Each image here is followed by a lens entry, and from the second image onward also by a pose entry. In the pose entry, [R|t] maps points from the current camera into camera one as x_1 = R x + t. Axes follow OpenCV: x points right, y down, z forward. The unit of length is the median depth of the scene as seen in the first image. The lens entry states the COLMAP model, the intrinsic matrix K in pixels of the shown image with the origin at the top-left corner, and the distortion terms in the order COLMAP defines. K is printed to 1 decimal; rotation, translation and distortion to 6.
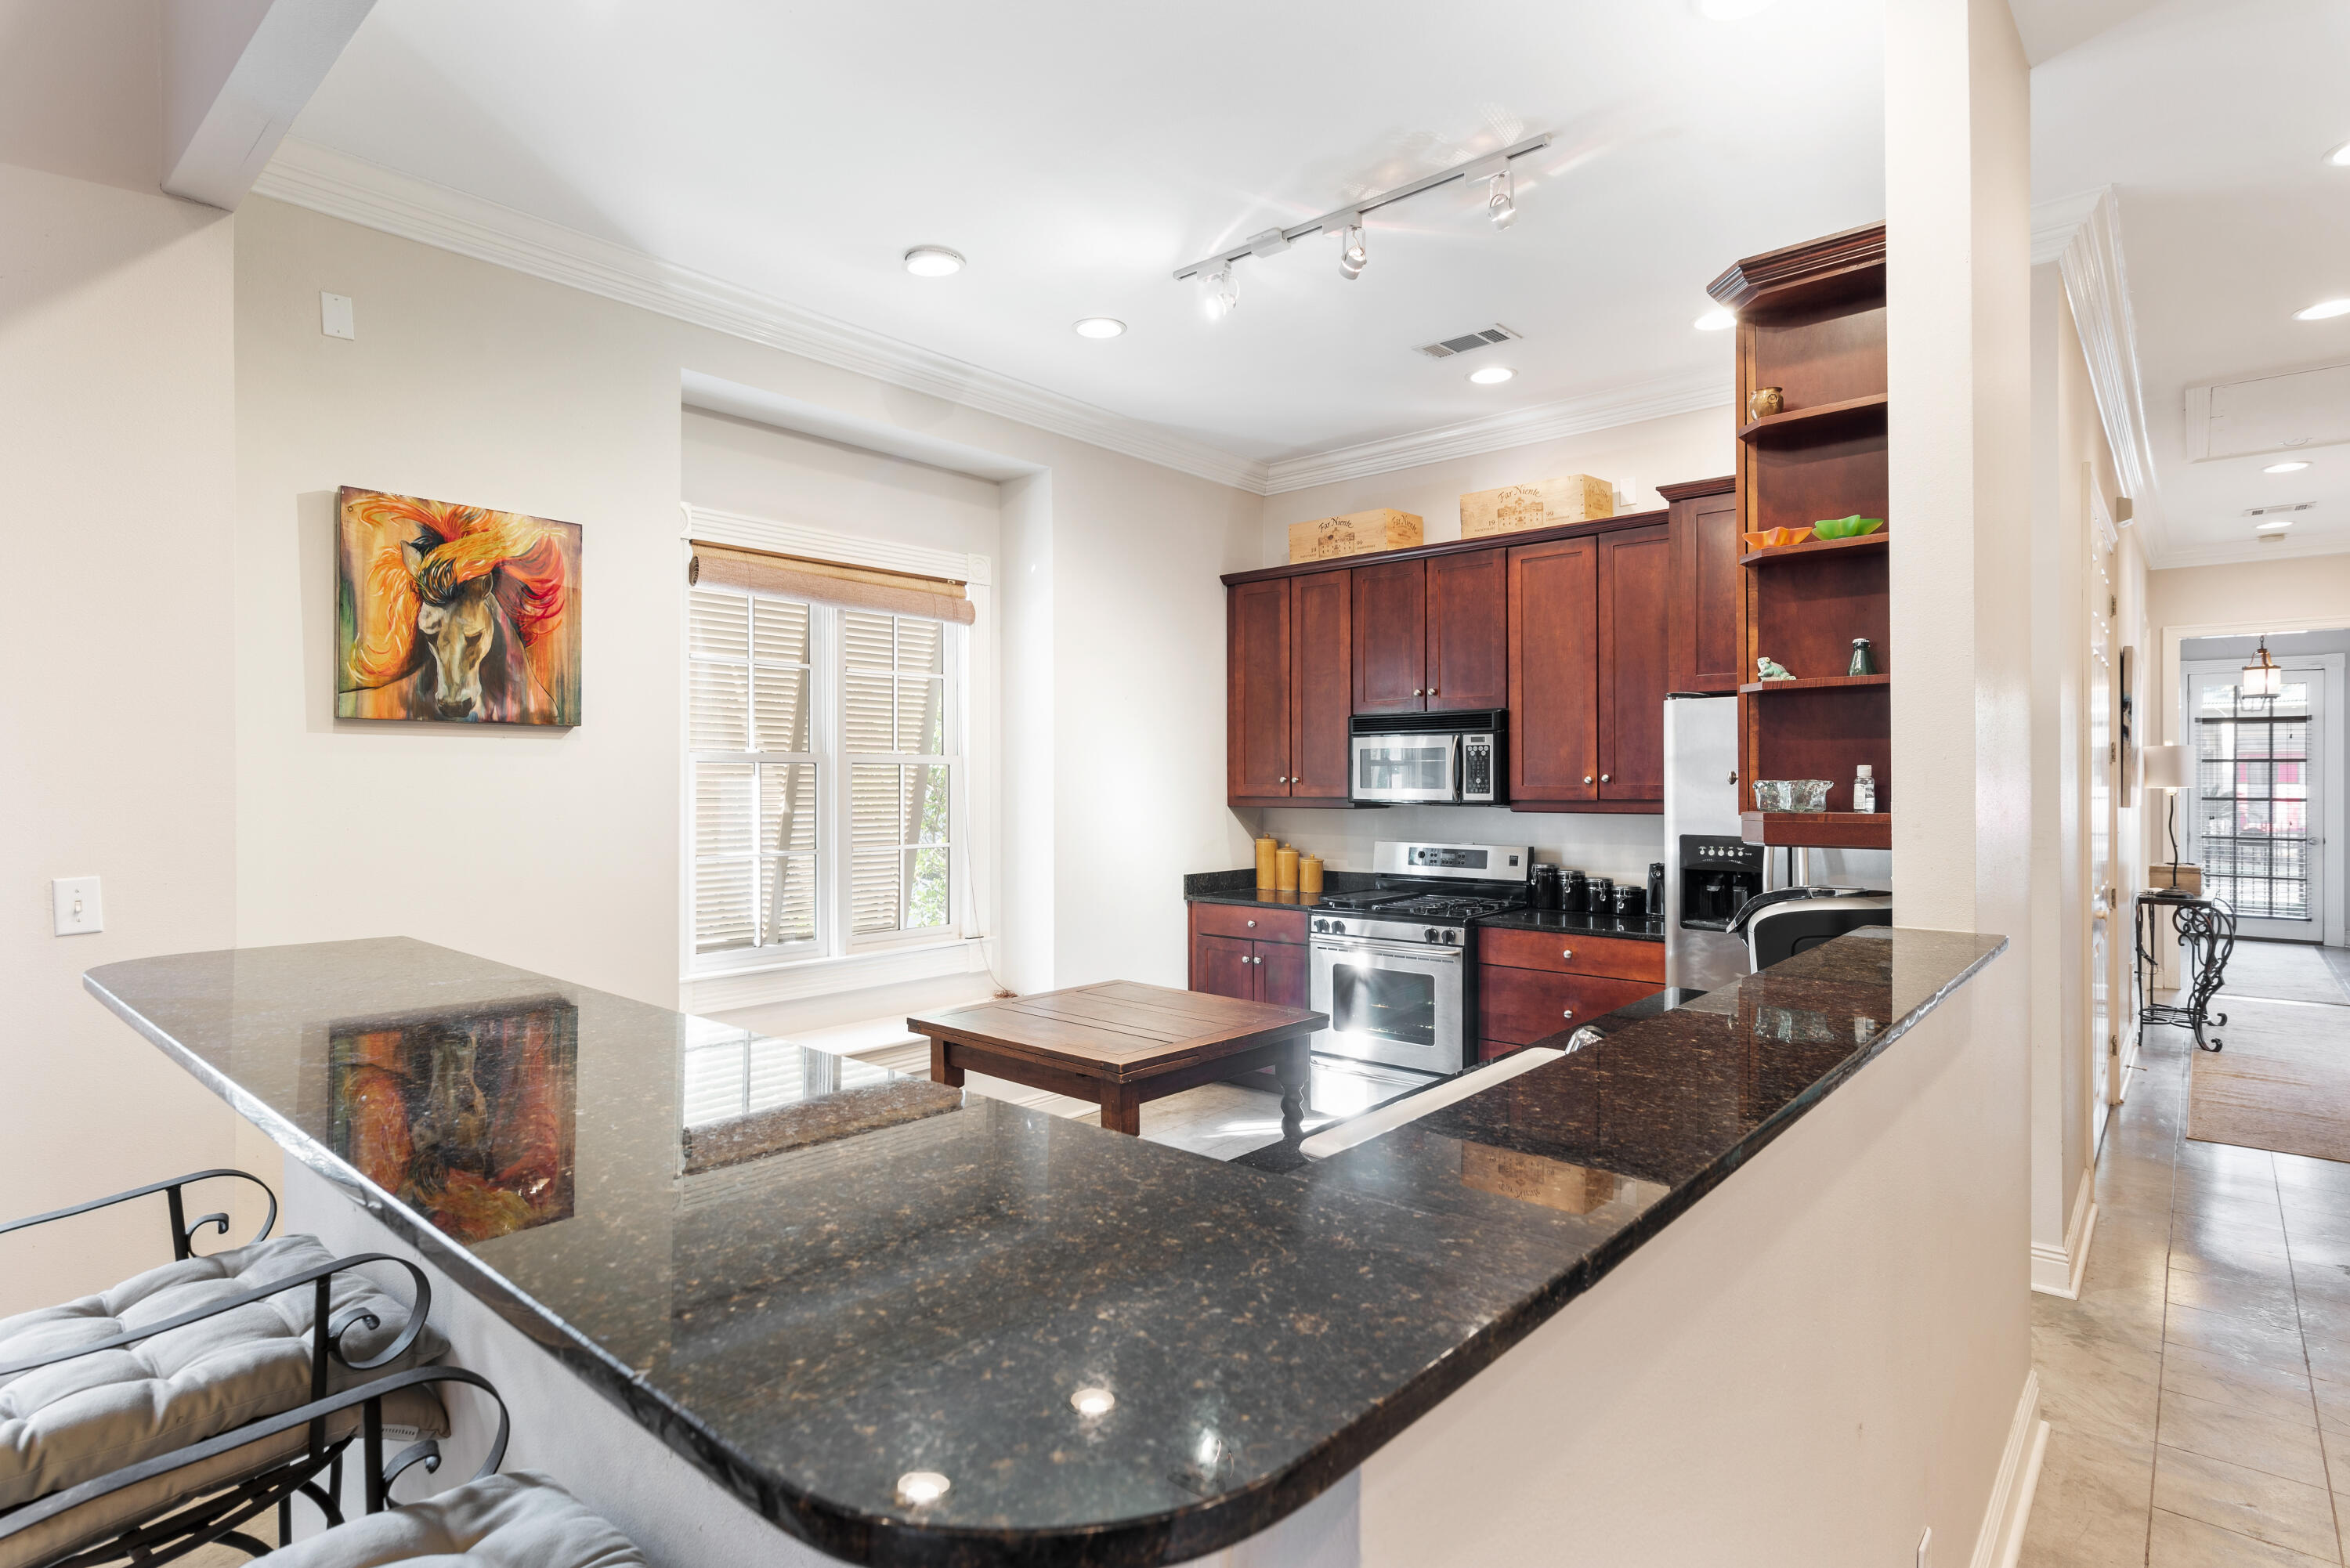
lens RADIAL K [[1174.8, 0, 1178.8], [0, 1174.8, 777.1], [0, 0, 1]] dist [0.002147, 0.000070]
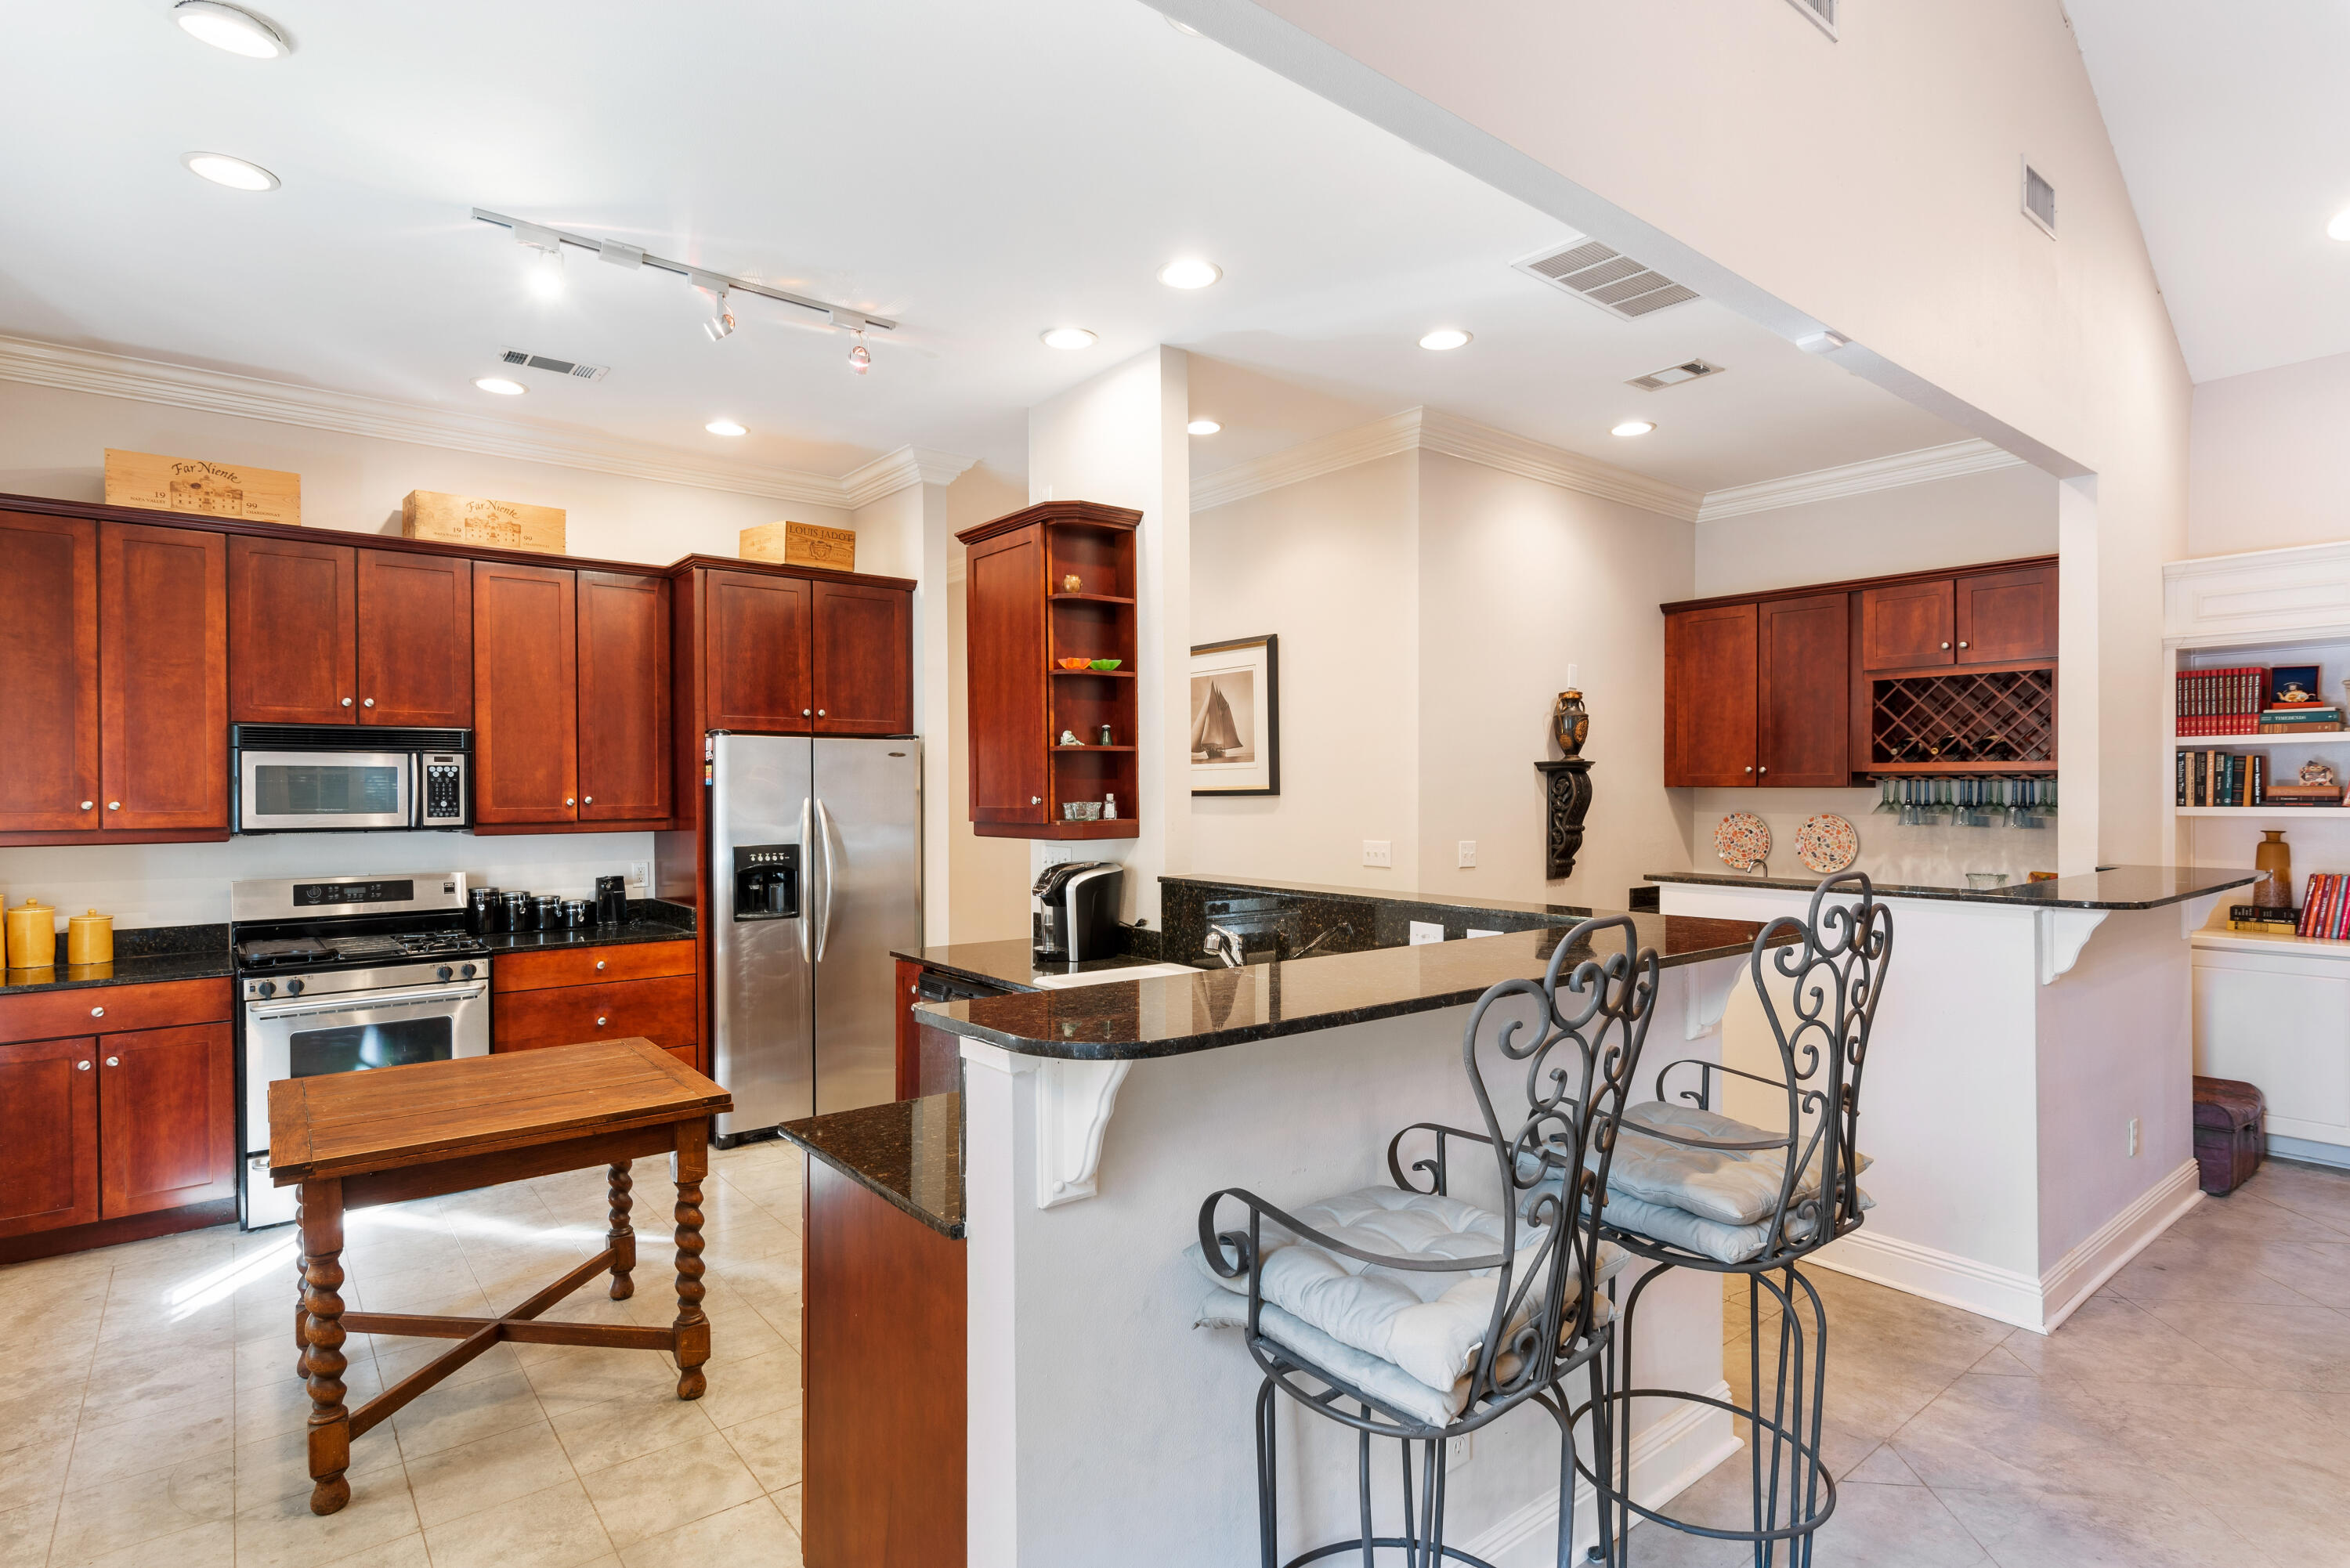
lens RADIAL K [[1184.1, 0, 1168.3], [0, 1184.1, 799.3], [0, 0, 1]] dist [0.002815, 0.000270]
pose [[0.180172, -0.007535, 0.983606, -0.536269], [0.000341, 0.999971, 0.007598, -0.006955], [-0.983635, -0.001034, 0.180170, 0.251414]]
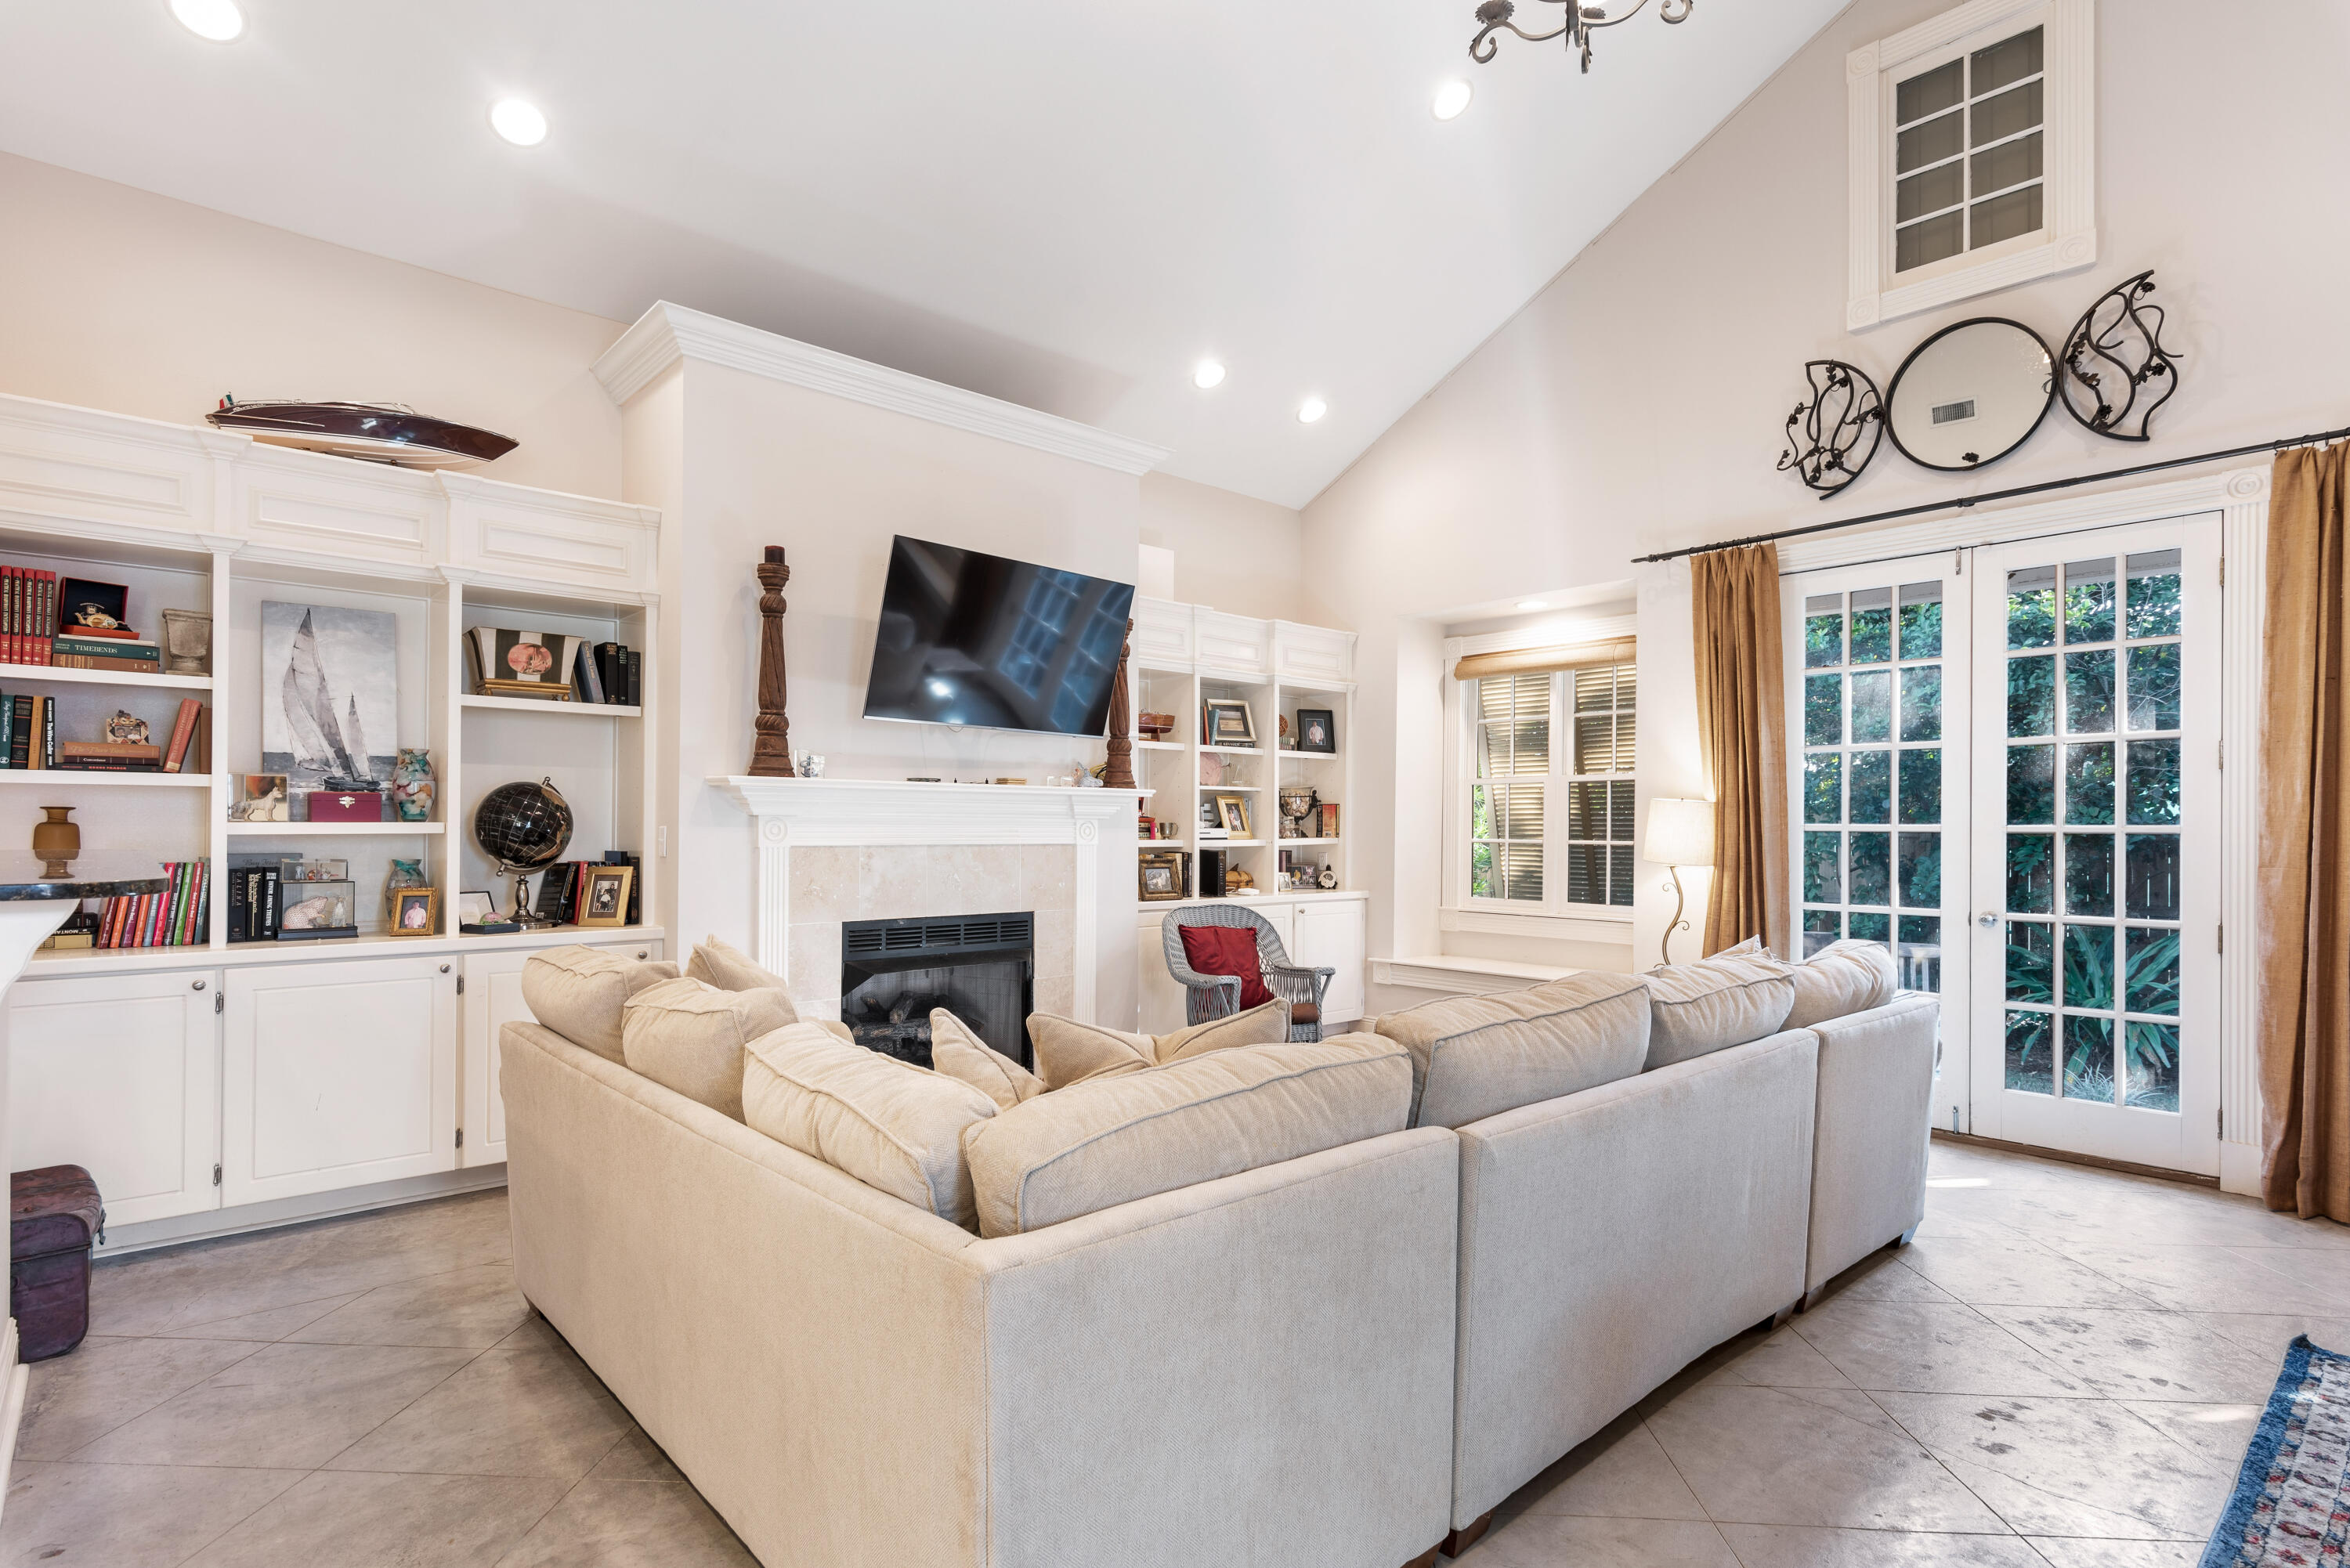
lens RADIAL K [[1166.7, 0, 1165.9], [0, 1166.7, 823.5], [0, 0, 1]] dist [0.000171, 0.000464]
pose [[-0.991884, -0.006197, 0.126999, -0.148384], [-0.006938, 0.999961, -0.005399, 0.035745], [-0.126961, -0.006237, -0.991888, 0.134642]]
